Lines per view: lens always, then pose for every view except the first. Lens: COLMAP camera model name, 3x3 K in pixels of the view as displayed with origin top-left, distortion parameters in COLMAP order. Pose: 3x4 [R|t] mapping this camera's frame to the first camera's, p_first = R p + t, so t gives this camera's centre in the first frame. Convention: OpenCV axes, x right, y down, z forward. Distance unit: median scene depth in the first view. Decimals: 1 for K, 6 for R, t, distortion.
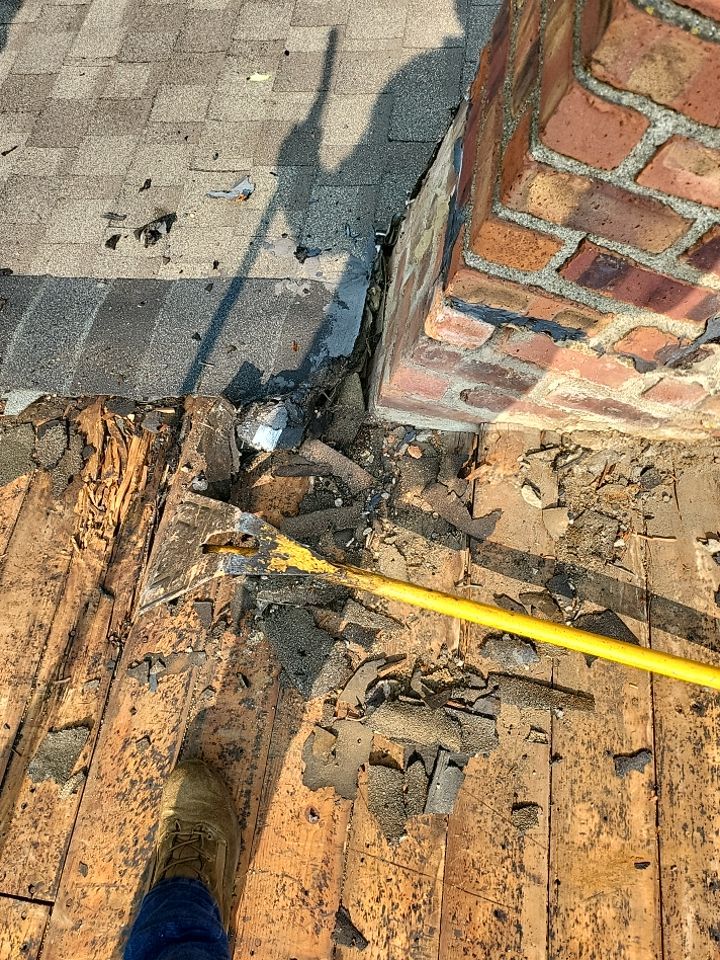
lens RADIAL K [[684.2, 0, 353.5], [0, 684.2, 481.9], [0, 0, 1]] dist [0.038514, -0.045121]
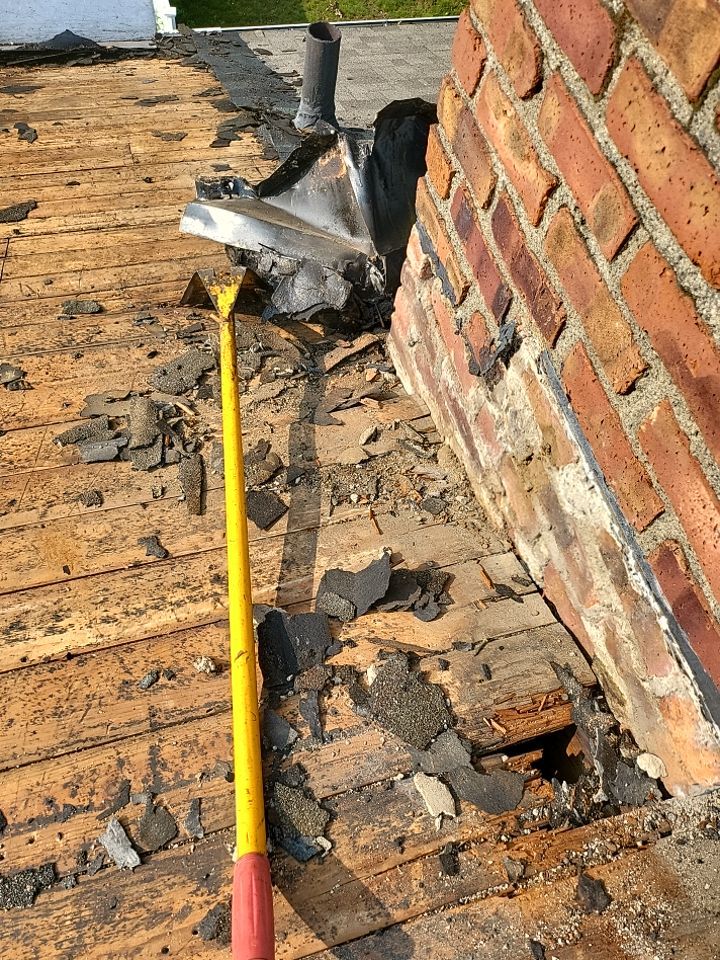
lens RADIAL K [[684.2, 0, 353.5], [0, 684.2, 481.9], [0, 0, 1]] dist [0.038514, -0.045121]
pose [[0.418316, 0.700667, -0.577994, 1.028257], [-0.843732, 0.535391, 0.038381, 0.040529], [0.336345, 0.471617, 0.815138, 0.162175]]
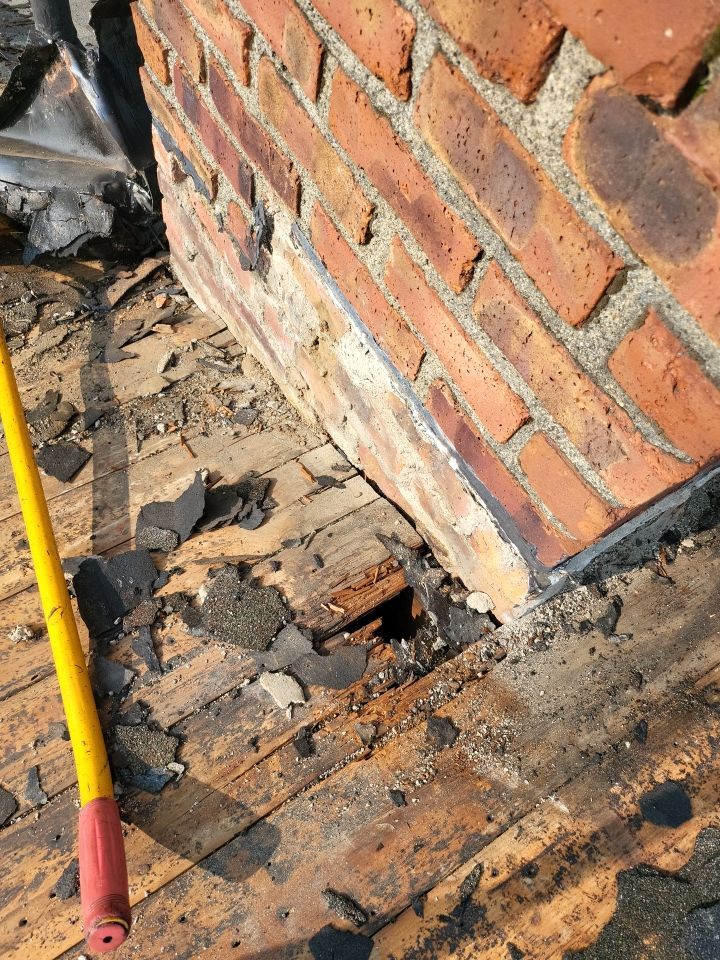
lens RADIAL K [[677.5, 0, 360.0], [0, 677.5, 480.0], [0, 0, 1]] dist [0.037280, -0.049271]
pose [[0.665643, 0.614136, -0.423977, 1.098345], [-0.694341, 0.717891, -0.050240, -0.005421], [0.273515, 0.327826, 0.904278, 0.246035]]
